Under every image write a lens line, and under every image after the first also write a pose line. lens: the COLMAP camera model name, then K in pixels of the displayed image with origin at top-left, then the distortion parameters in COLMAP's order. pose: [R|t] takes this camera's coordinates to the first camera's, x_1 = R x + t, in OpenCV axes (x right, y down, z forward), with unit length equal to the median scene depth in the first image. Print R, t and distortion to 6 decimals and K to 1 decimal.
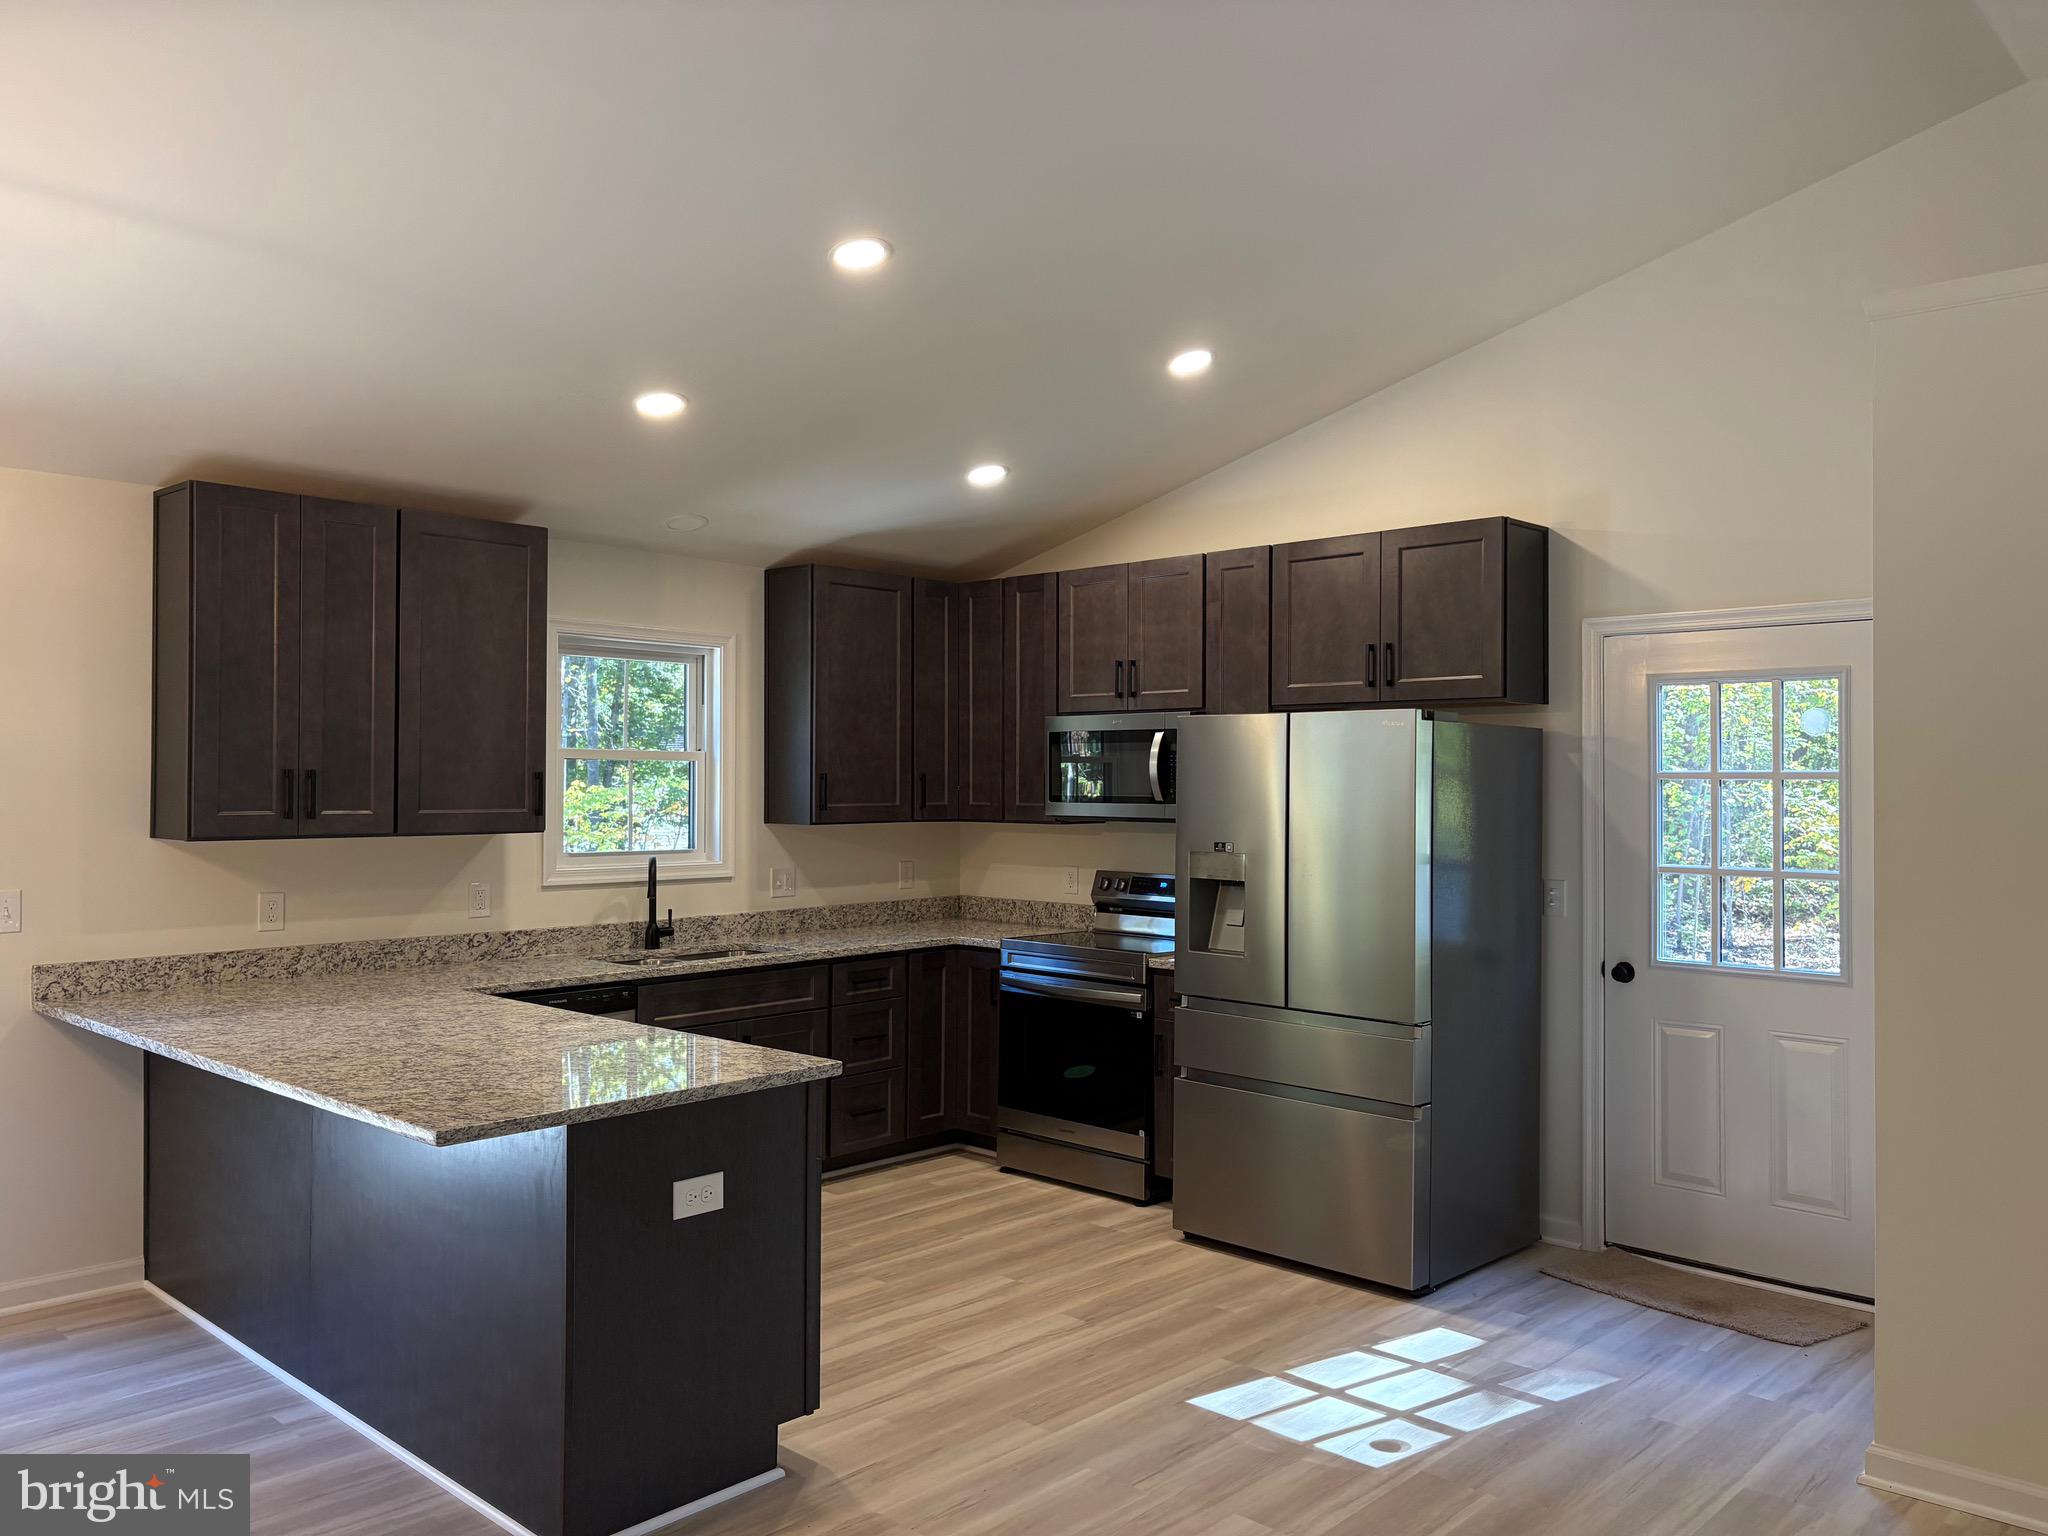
lens RADIAL K [[1538.0, 0, 1024.0], [0, 1538.0, 768.0], [0, 0, 1]] dist [0.135127, -0.237943]
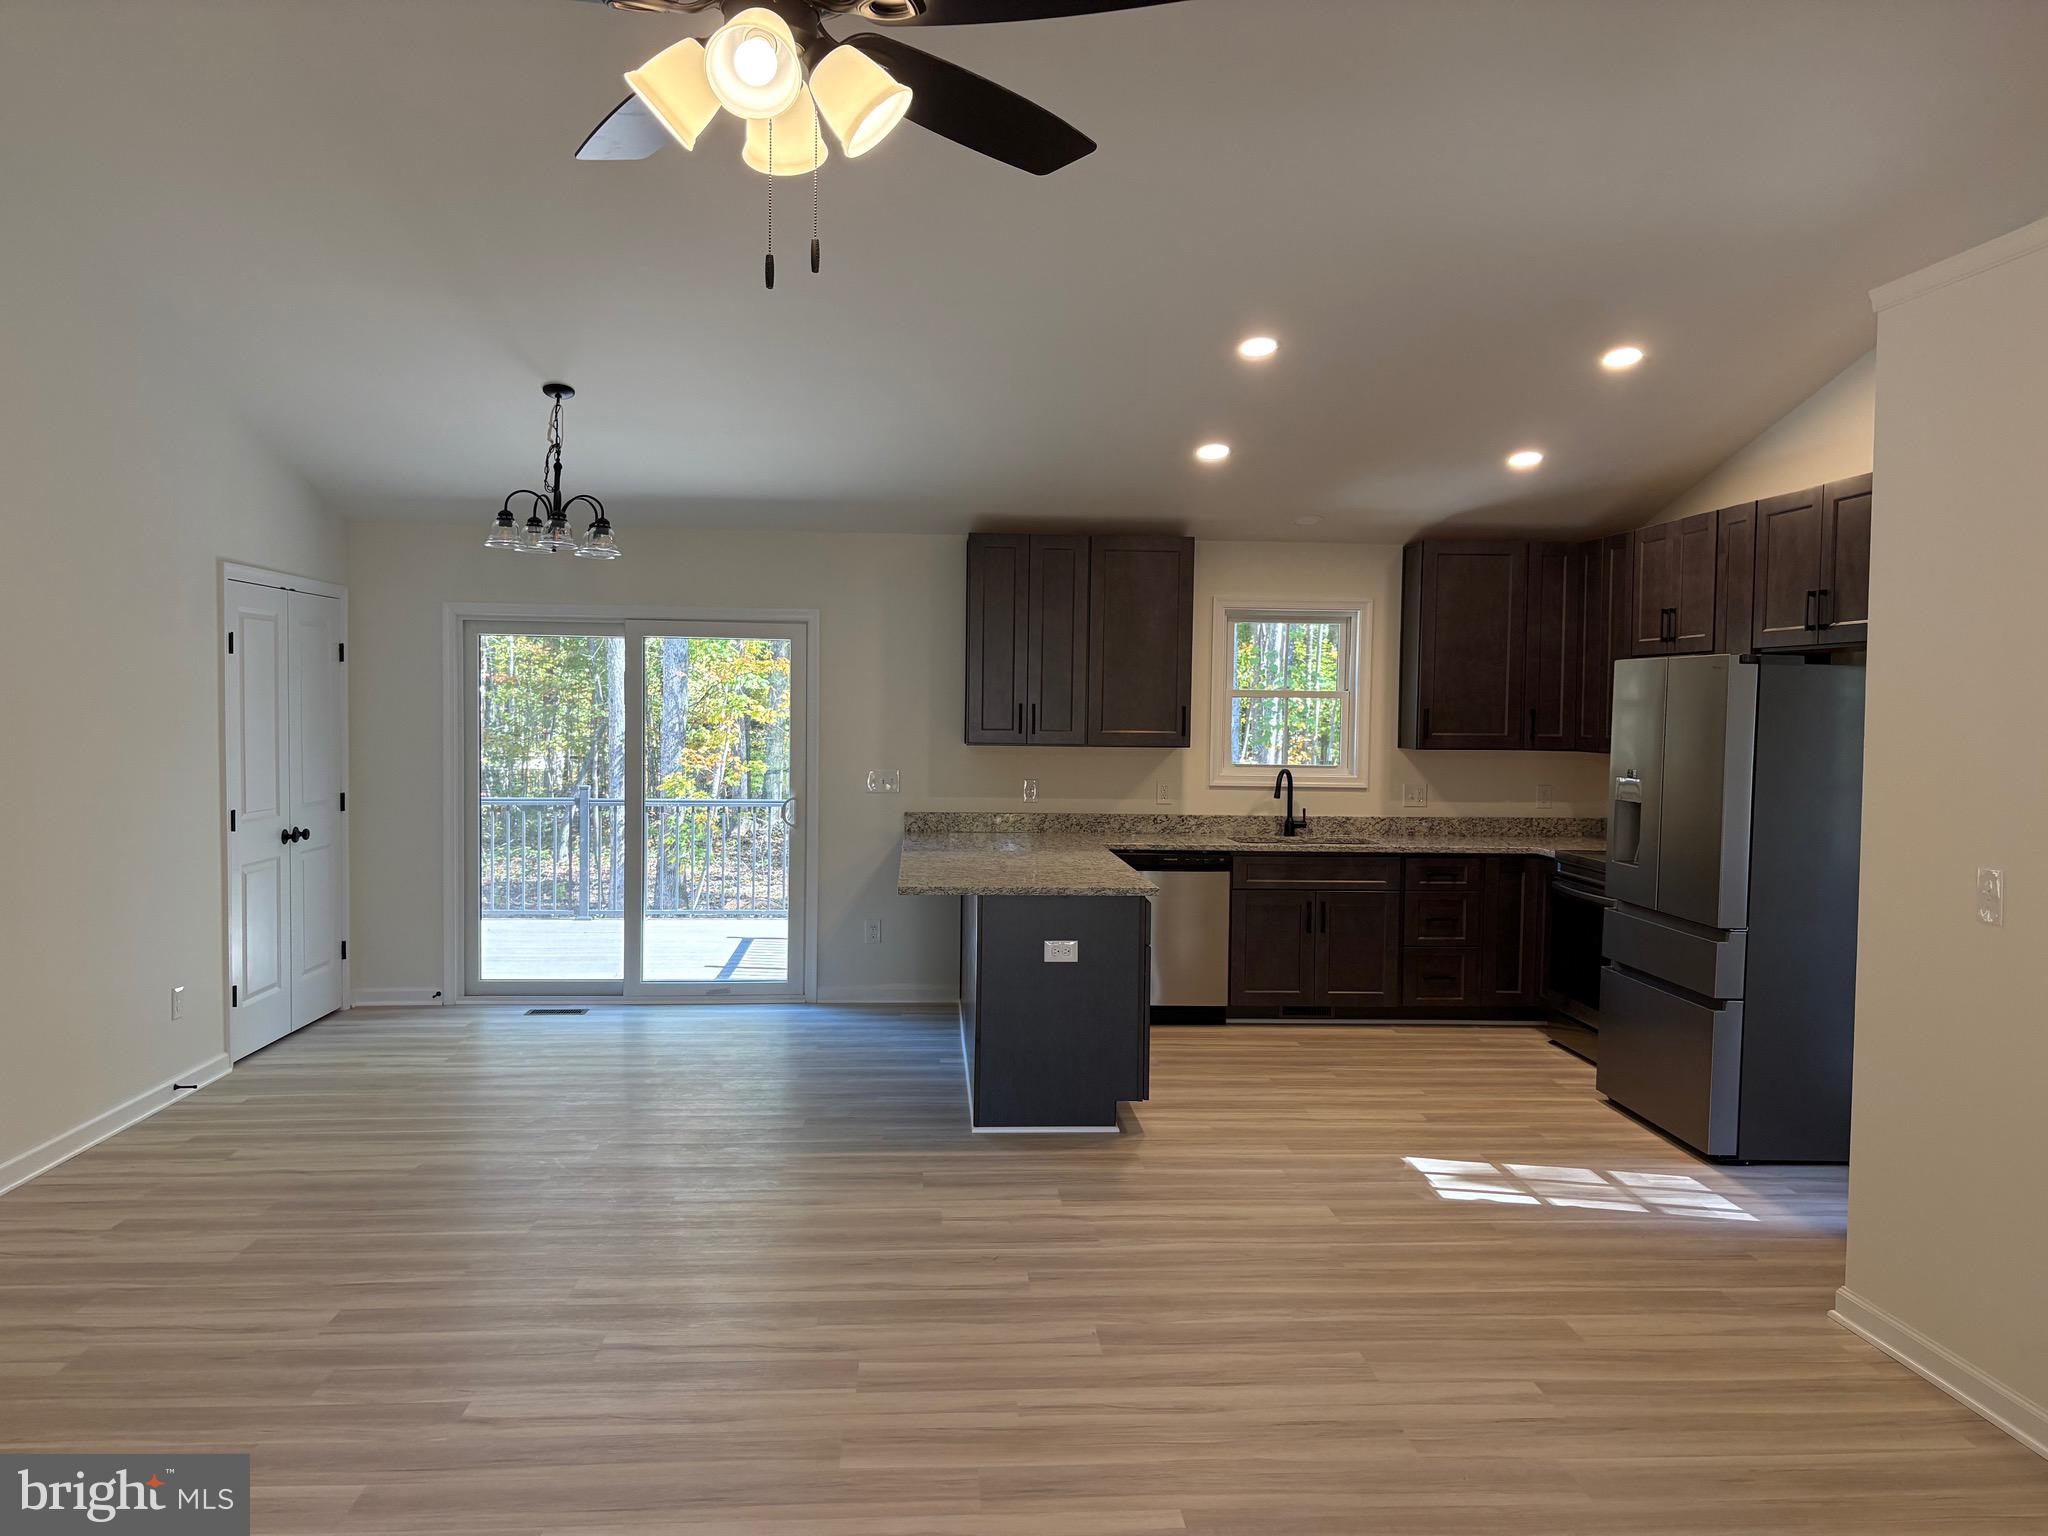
lens RADIAL K [[1538.0, 0, 1024.0], [0, 1538.0, 768.0], [0, 0, 1]] dist [0.135127, -0.237943]
pose [[0.726311, 0.032913, -0.686578, 0.537658], [-0.004960, 0.999078, 0.042647, -0.000749], [0.687349, -0.027570, 0.725804, -0.152226]]
